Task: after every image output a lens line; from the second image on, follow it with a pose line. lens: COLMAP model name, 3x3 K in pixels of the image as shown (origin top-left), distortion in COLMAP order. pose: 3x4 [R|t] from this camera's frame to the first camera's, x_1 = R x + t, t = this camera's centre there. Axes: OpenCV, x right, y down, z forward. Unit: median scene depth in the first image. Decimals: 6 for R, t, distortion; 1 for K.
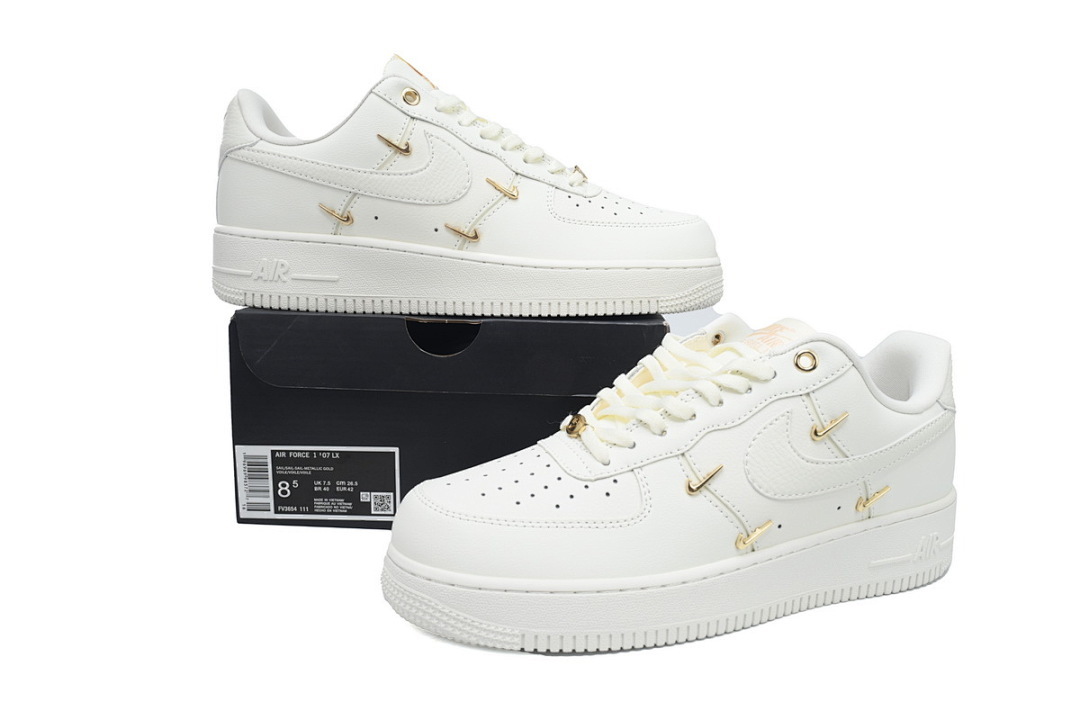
lens RADIAL K [[888.9, 0, 540.0], [0, 888.9, 360.0], [0, 0, 1]] dist [0.005077, 0.000437]
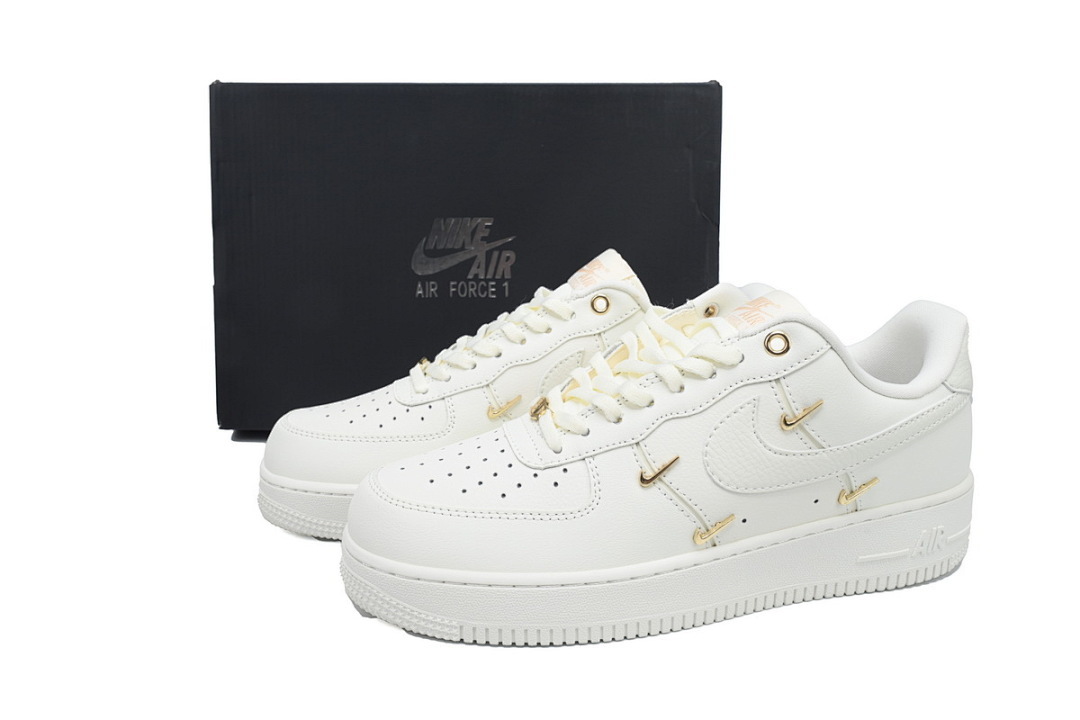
lens RADIAL K [[888.9, 0, 540.0], [0, 888.9, 360.0], [0, 0, 1]] dist [0.005077, 0.000437]
pose [[0.988976, 0.003520, -0.148032, 0.195480], [0.008037, 0.996967, 0.077405, -0.055570], [0.147856, -0.077741, 0.985949, 0.060854]]
